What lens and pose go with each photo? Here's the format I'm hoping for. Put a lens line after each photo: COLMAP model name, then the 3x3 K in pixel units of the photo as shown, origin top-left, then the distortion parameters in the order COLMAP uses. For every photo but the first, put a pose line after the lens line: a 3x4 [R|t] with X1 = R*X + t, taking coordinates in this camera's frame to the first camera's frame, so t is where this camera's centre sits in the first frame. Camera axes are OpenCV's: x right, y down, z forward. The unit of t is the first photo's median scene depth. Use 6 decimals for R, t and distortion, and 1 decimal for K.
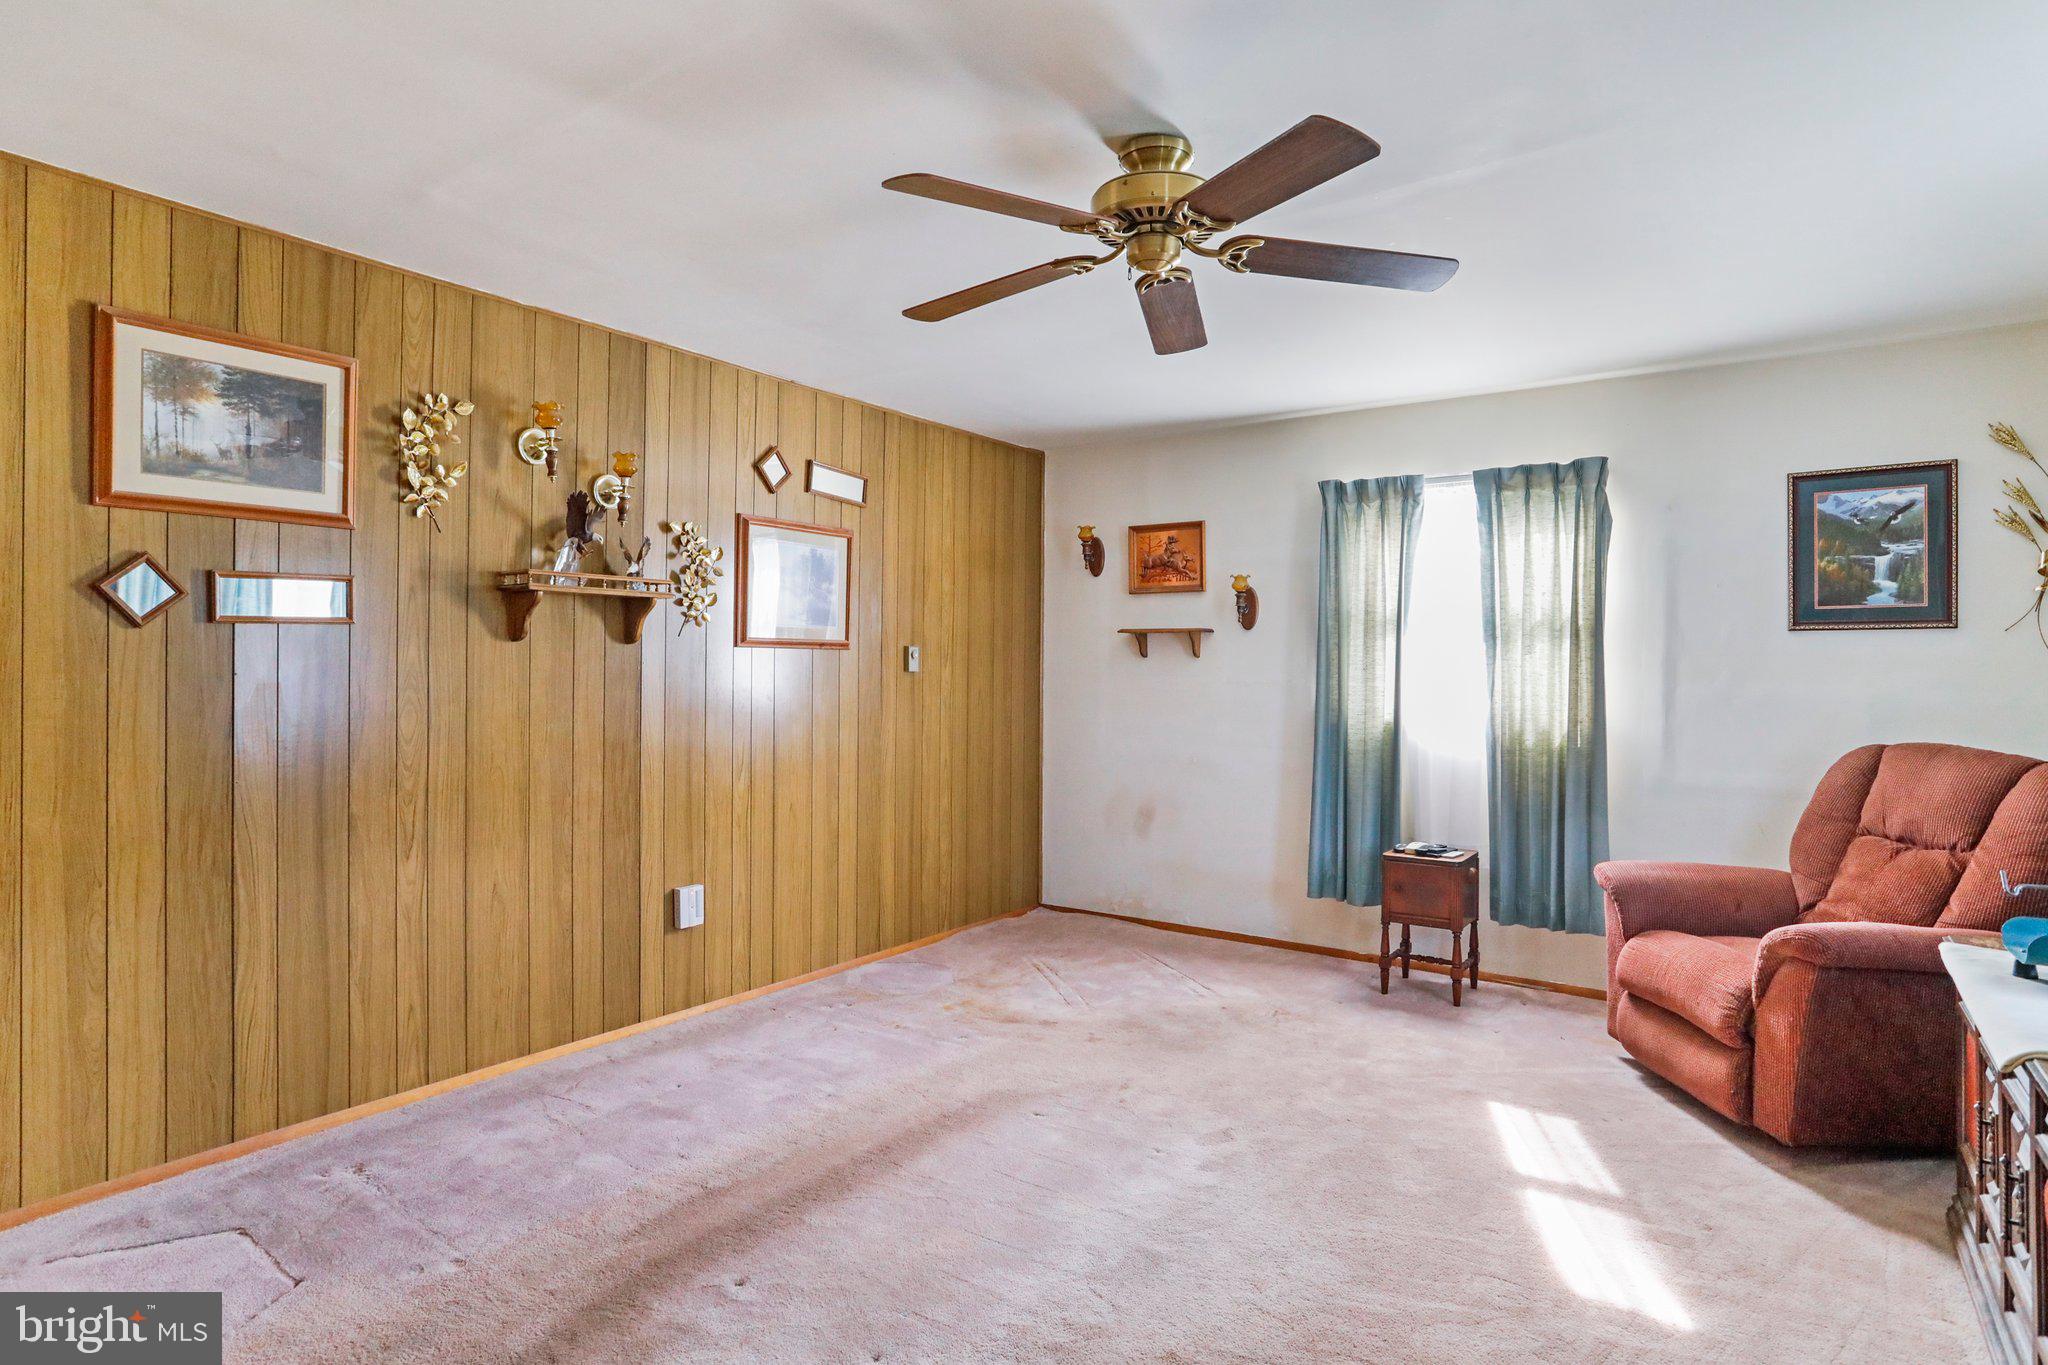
lens RADIAL K [[1068.9, 0, 1013.8], [0, 1068.9, 659.2], [0, 0, 1]] dist [-0.030467, -0.000022]
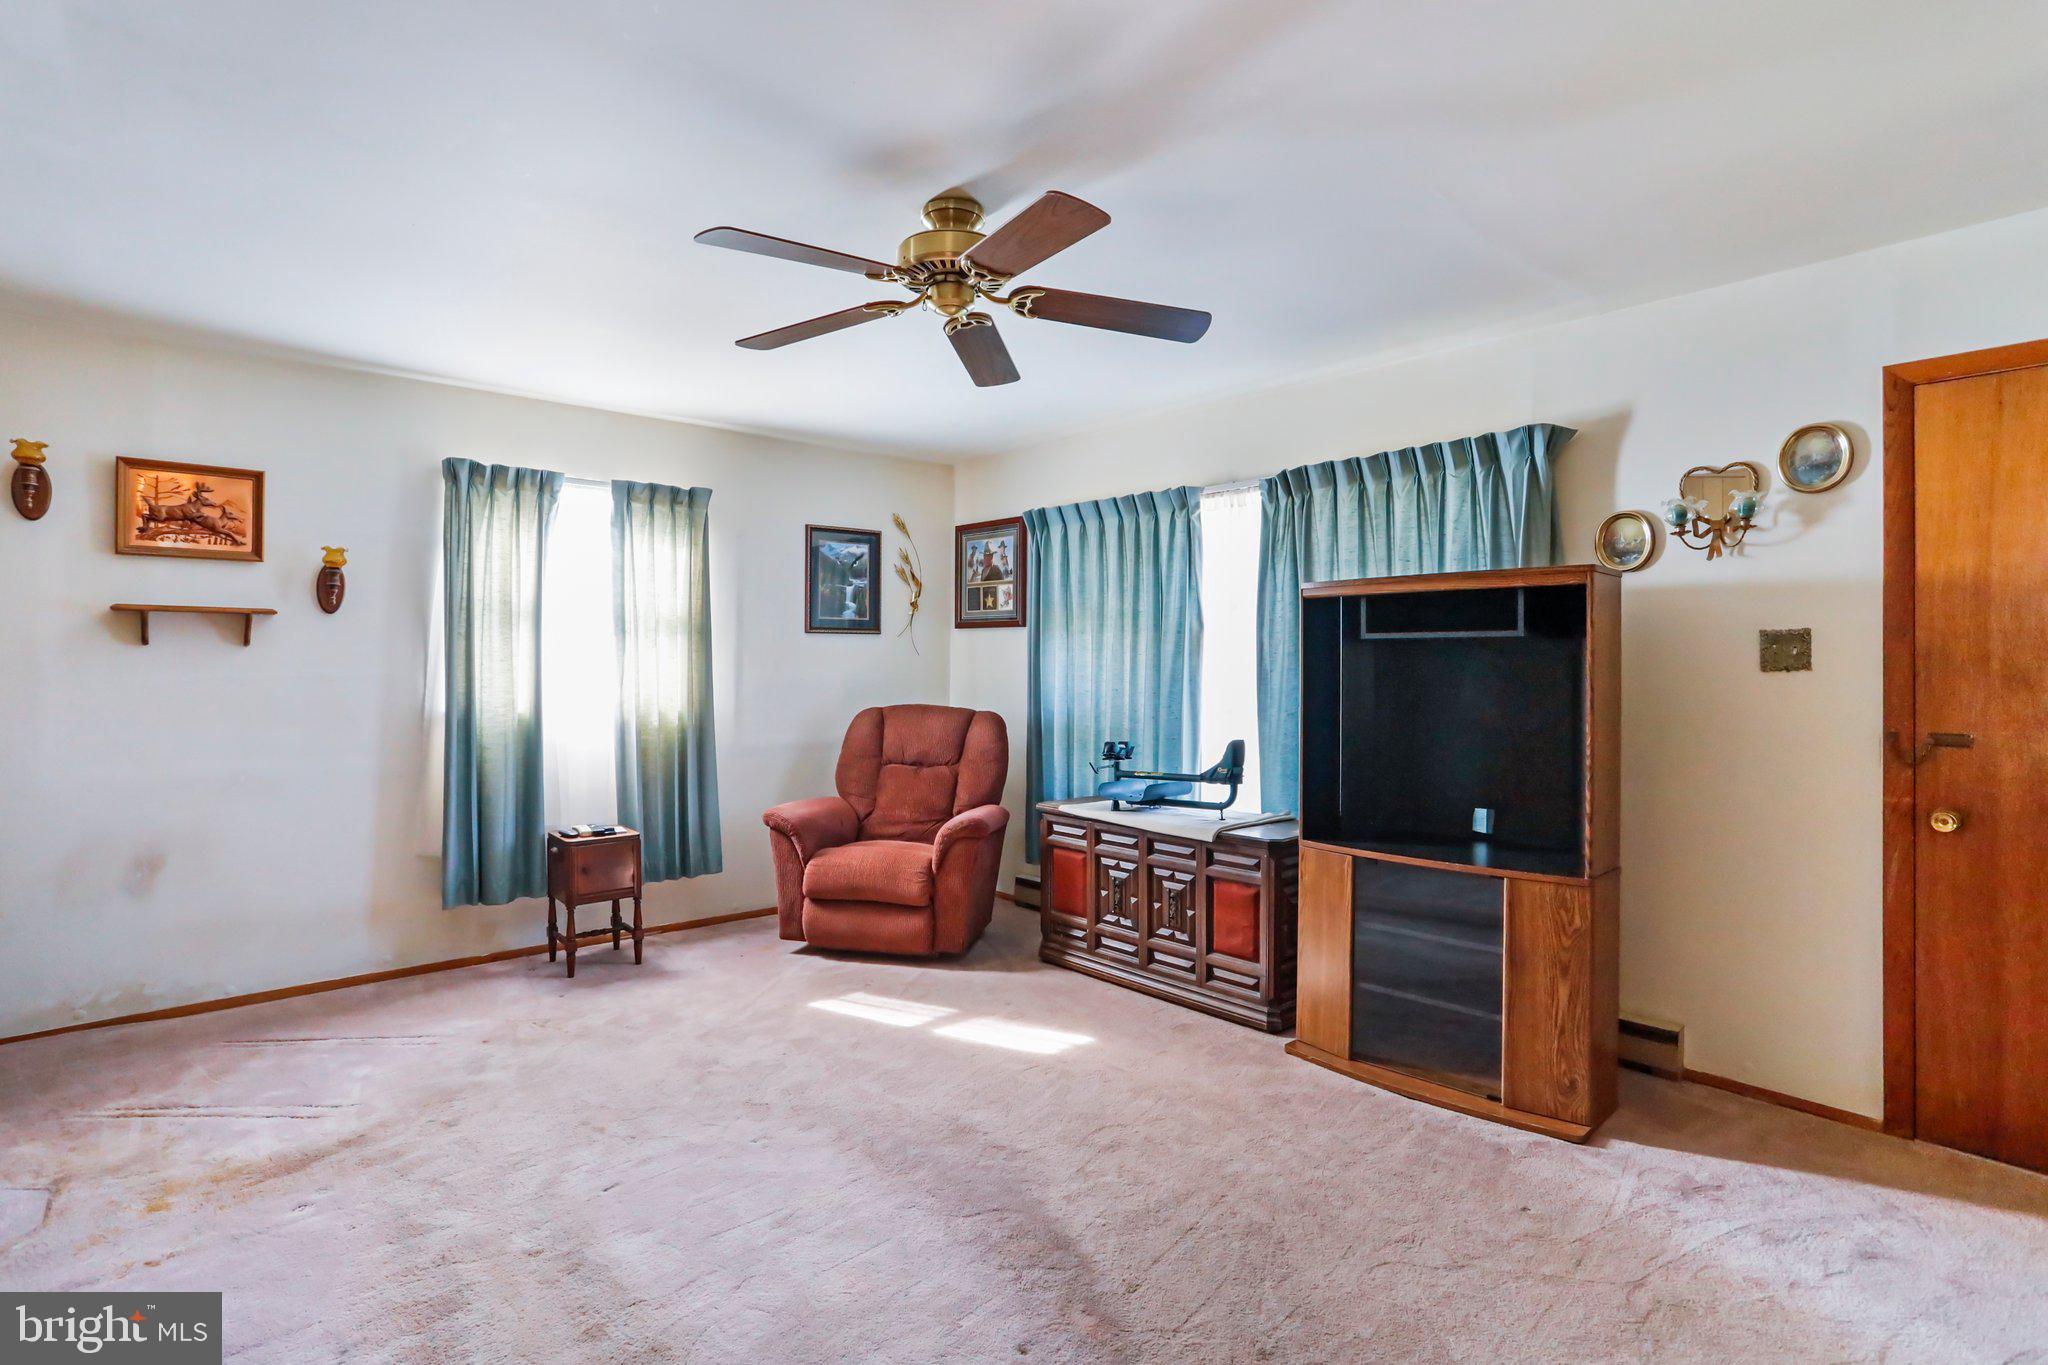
lens RADIAL K [[993.9, 0, 1021.3], [0, 993.9, 662.9], [0, 0, 1]] dist [-0.031243, 0.001075]
pose [[0.221959, -0.009350, 0.975011, -0.487027], [-0.009823, 0.999882, 0.011825, -0.004530], [-0.975007, -0.012202, 0.221841, 0.373756]]
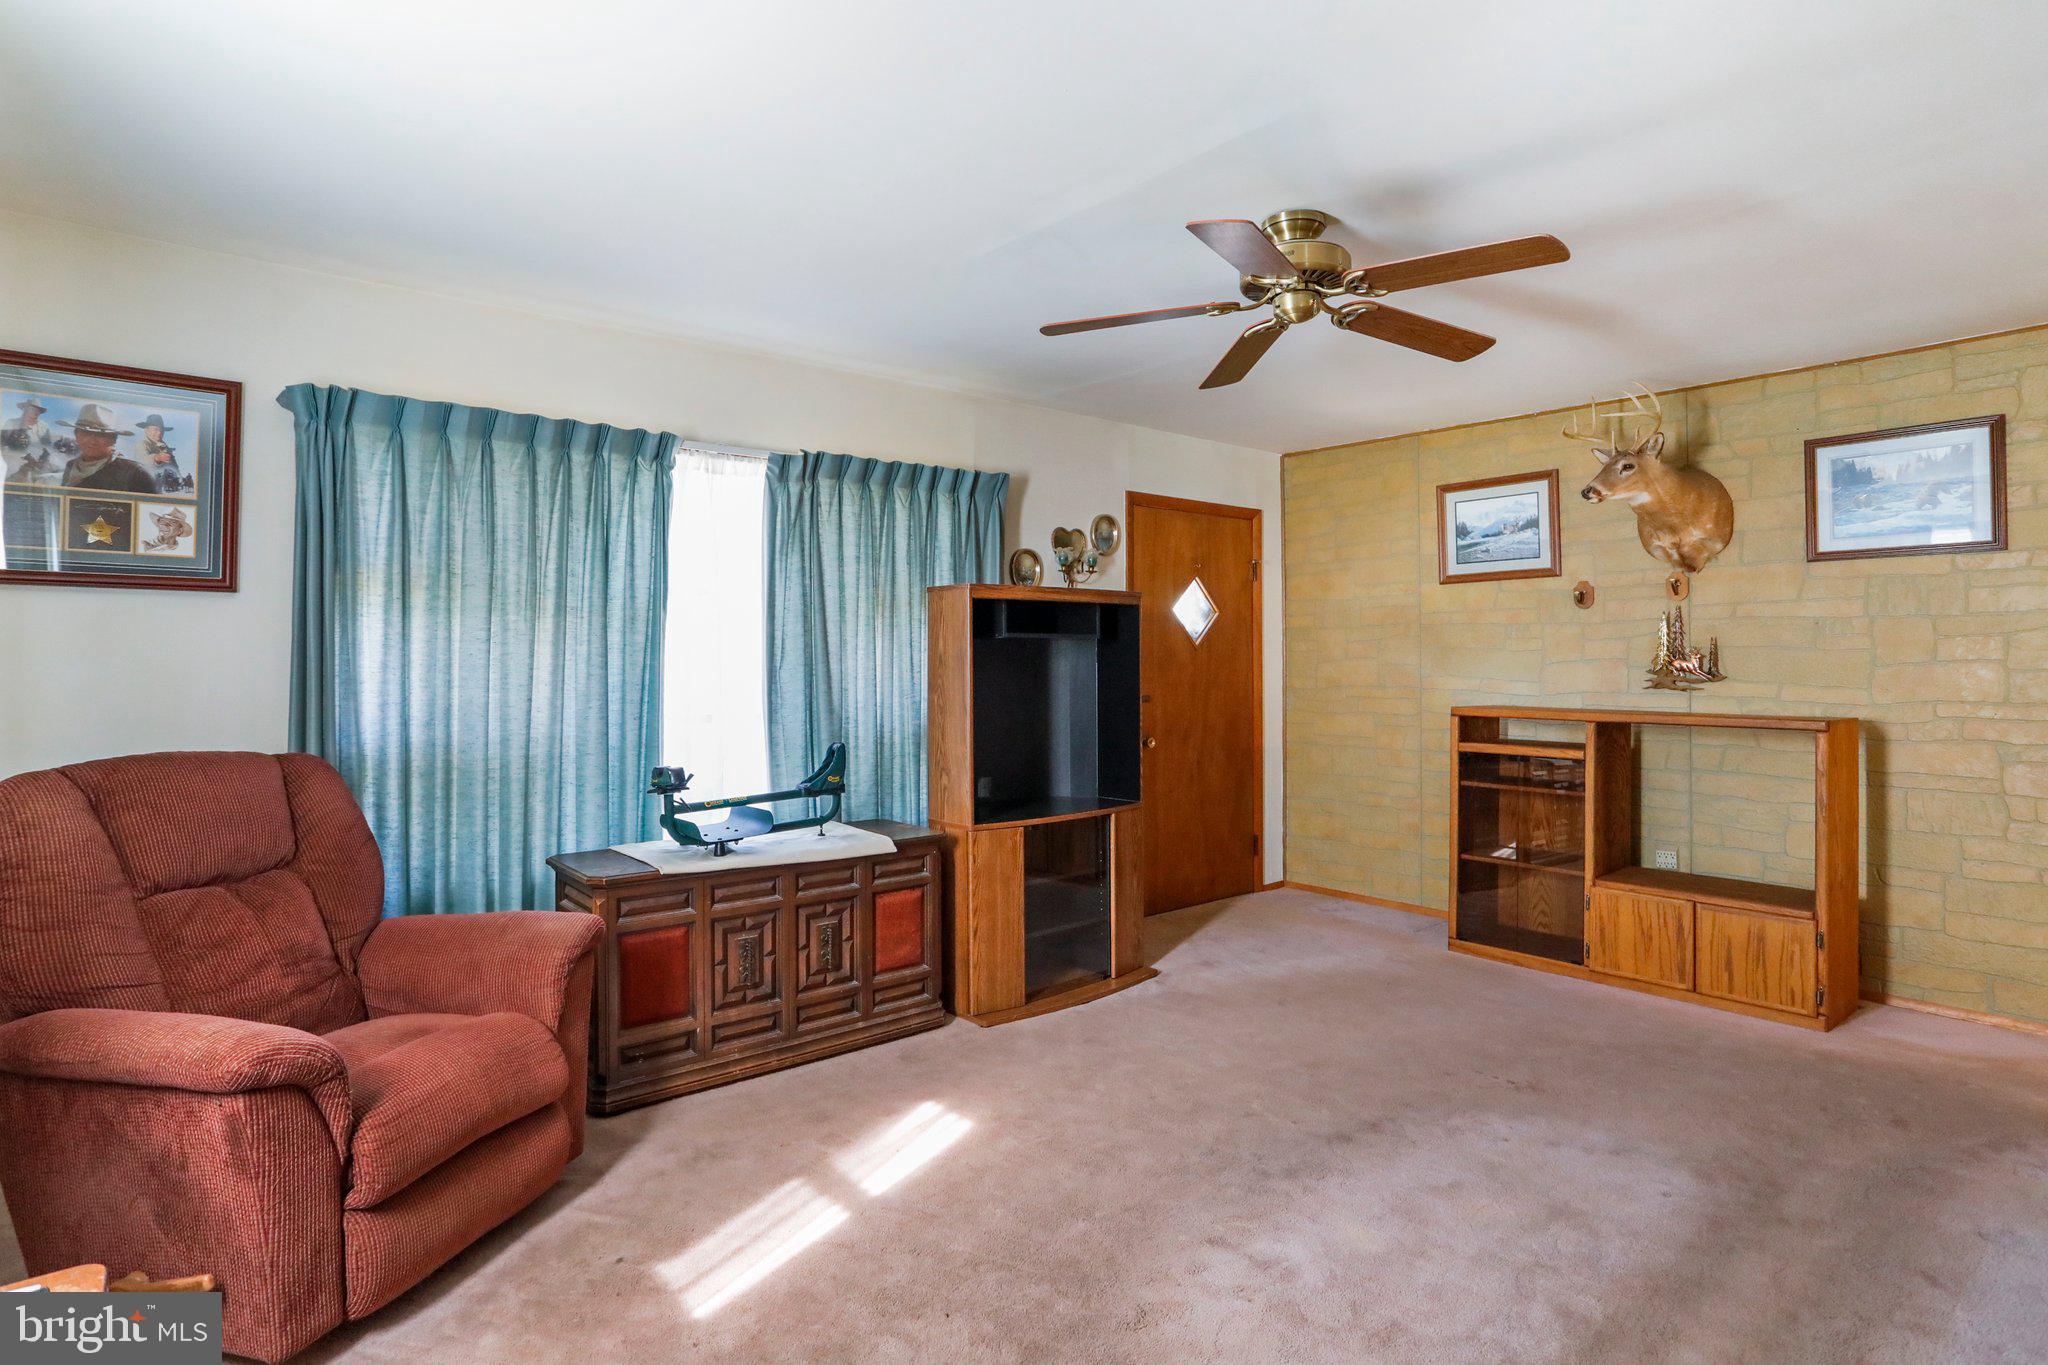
lens RADIAL K [[1068.9, 0, 1013.8], [0, 1068.9, 659.2], [0, 0, 1]] dist [-0.030467, -0.000022]
pose [[-0.966248, -0.012827, 0.257292, 0.072554], [-0.013726, 0.999904, -0.001698, 0.002913], [-0.257246, -0.005172, -0.966332, 1.205756]]
